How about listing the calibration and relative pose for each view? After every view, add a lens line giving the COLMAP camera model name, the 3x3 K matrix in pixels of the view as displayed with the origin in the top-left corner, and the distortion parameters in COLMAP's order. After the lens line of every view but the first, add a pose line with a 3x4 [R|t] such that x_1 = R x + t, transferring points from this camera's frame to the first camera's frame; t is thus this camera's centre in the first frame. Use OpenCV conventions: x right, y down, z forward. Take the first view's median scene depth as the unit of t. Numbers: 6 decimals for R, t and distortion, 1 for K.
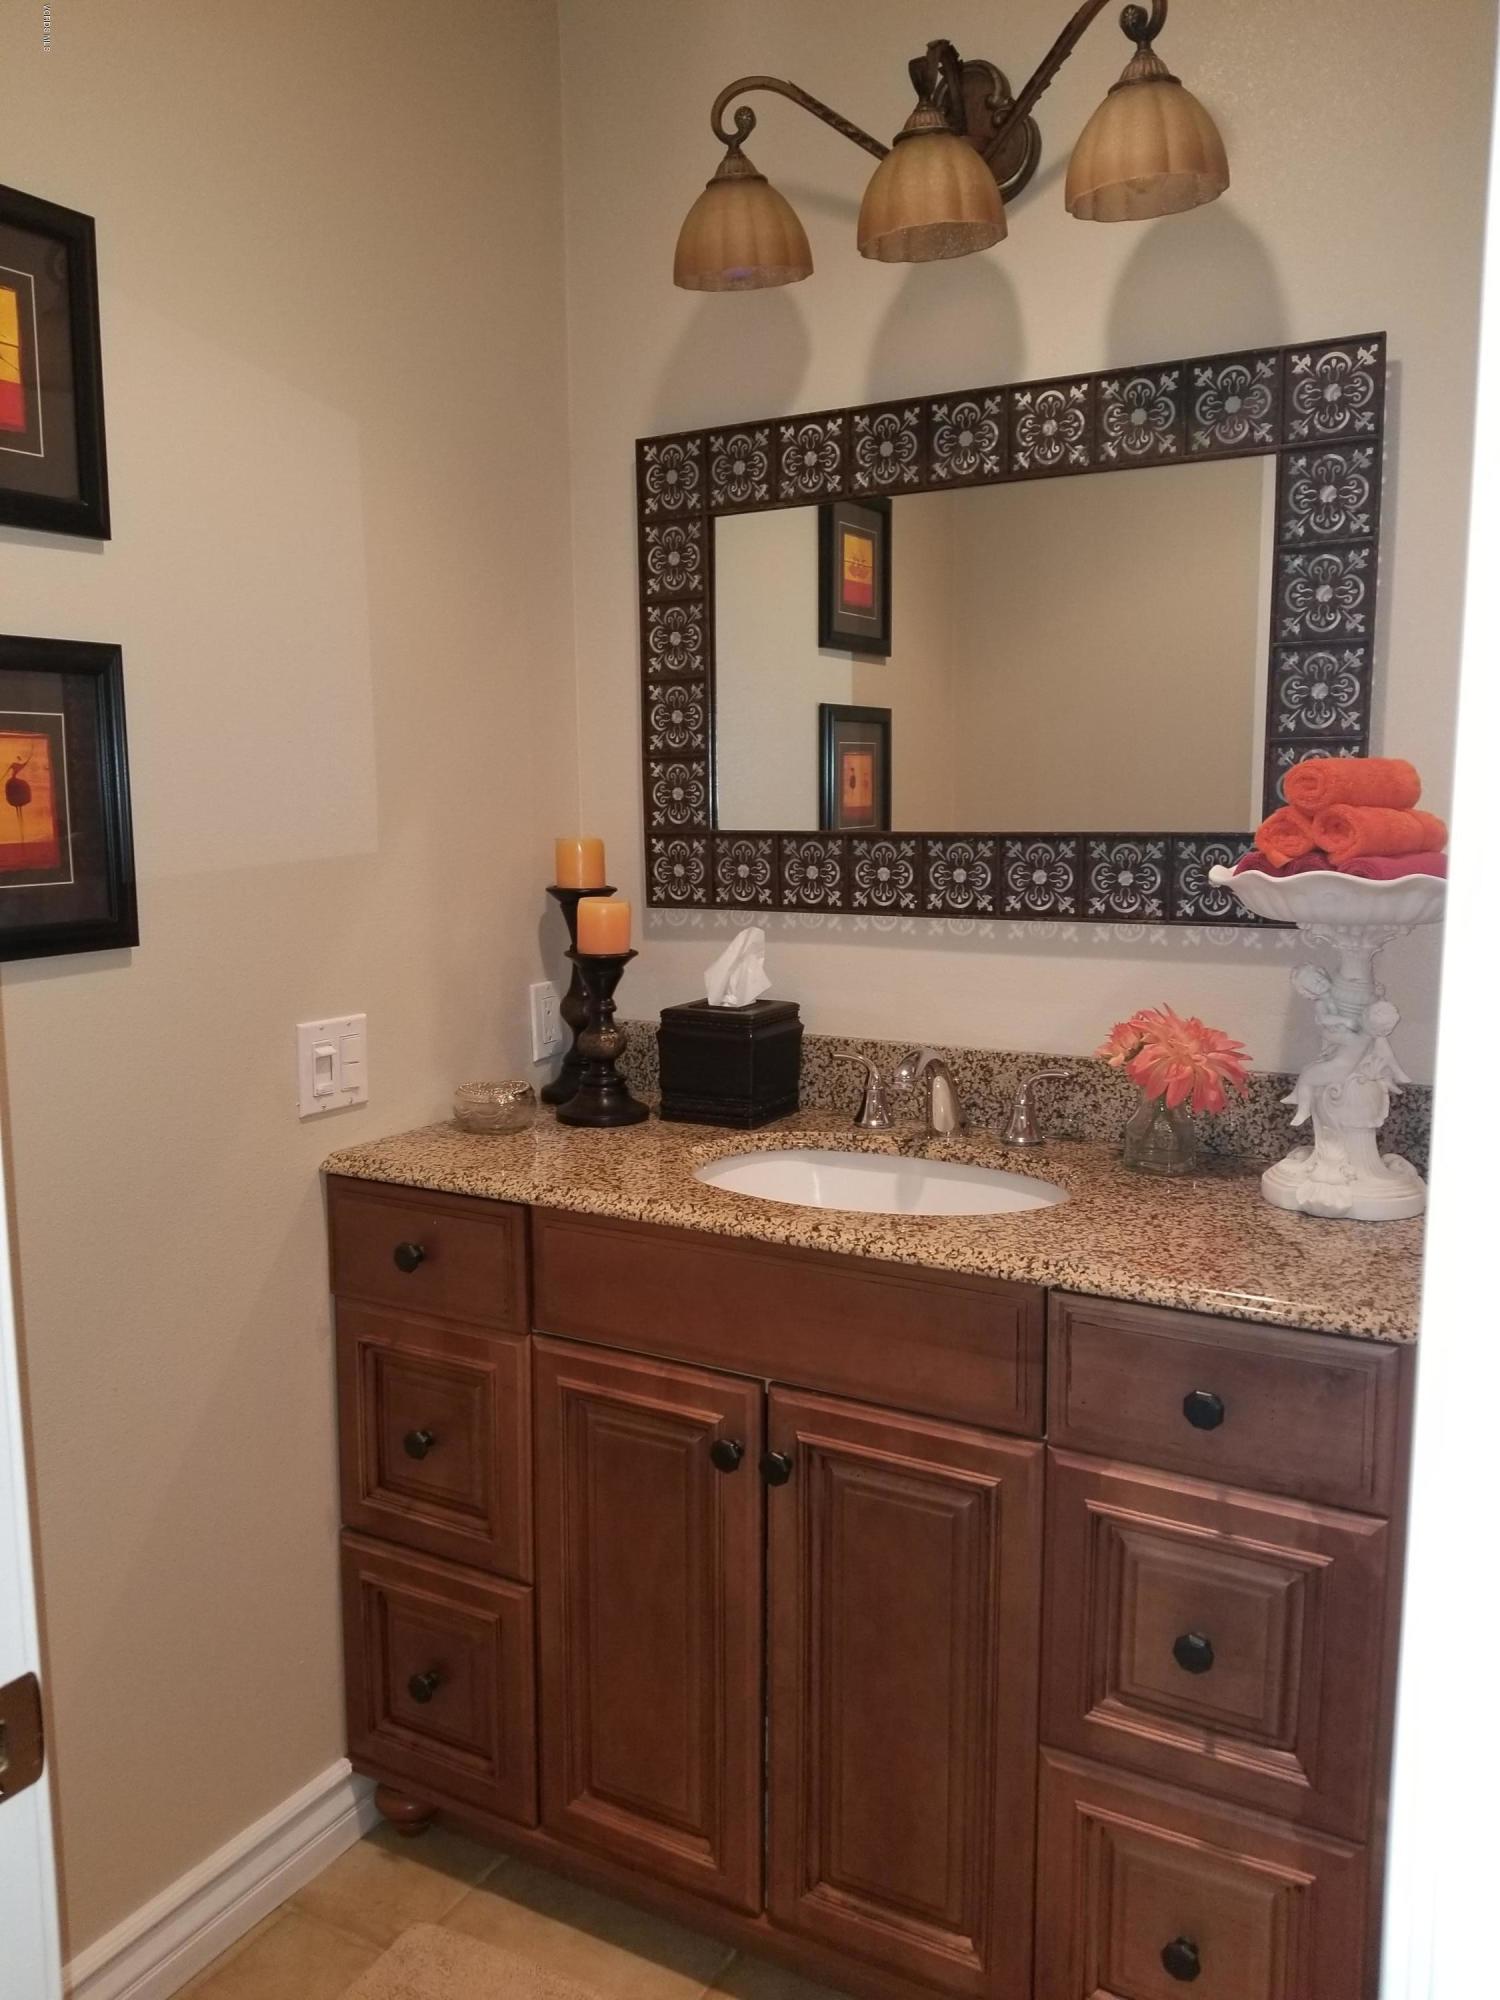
lens RADIAL K [[1543.5, 0, 750.0], [0, 1543.5, 1000.0], [0, 0, 1]] dist [0.123411, -0.206911]
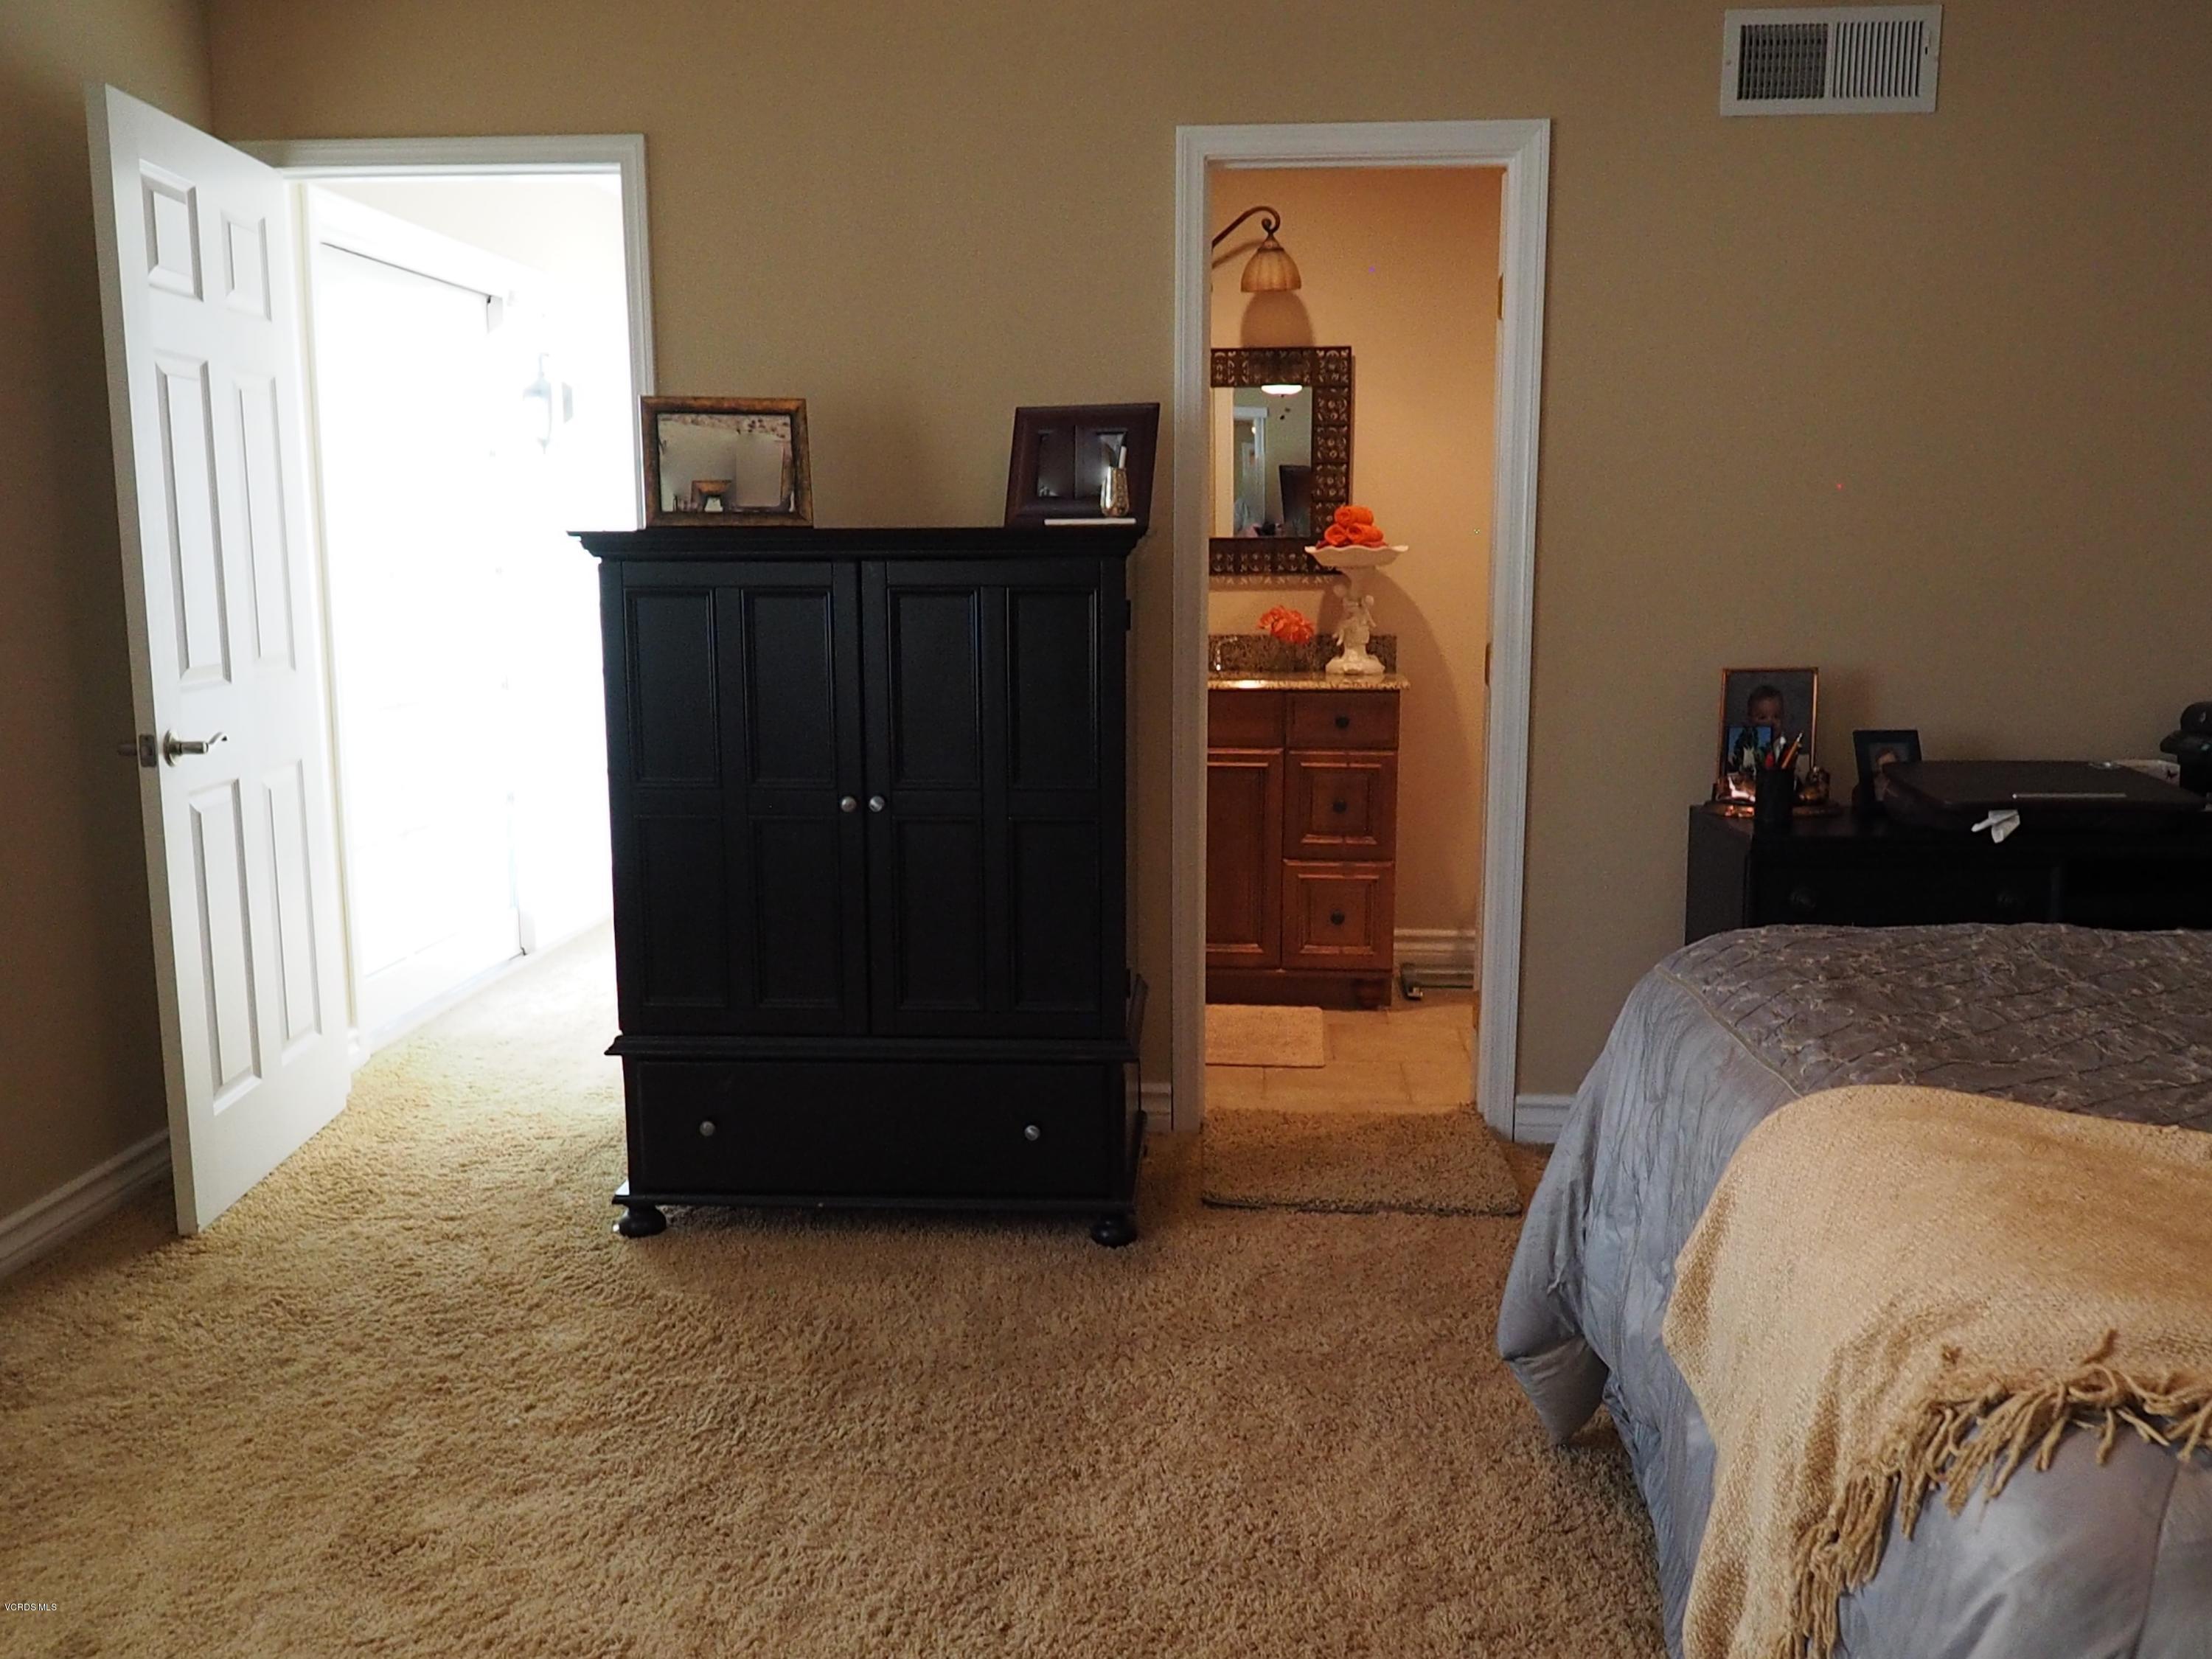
lens RADIAL K [[1888.3, 0, 1106.0], [0, 1888.3, 829.5], [0, 0, 1]] dist [0.058945, -0.054864]
pose [[0.909633, -0.062072, 0.410749, -1.333272], [0.056588, 0.998072, 0.025509, 0.285046], [-0.411540, 0.000040, 0.911392, -1.744254]]
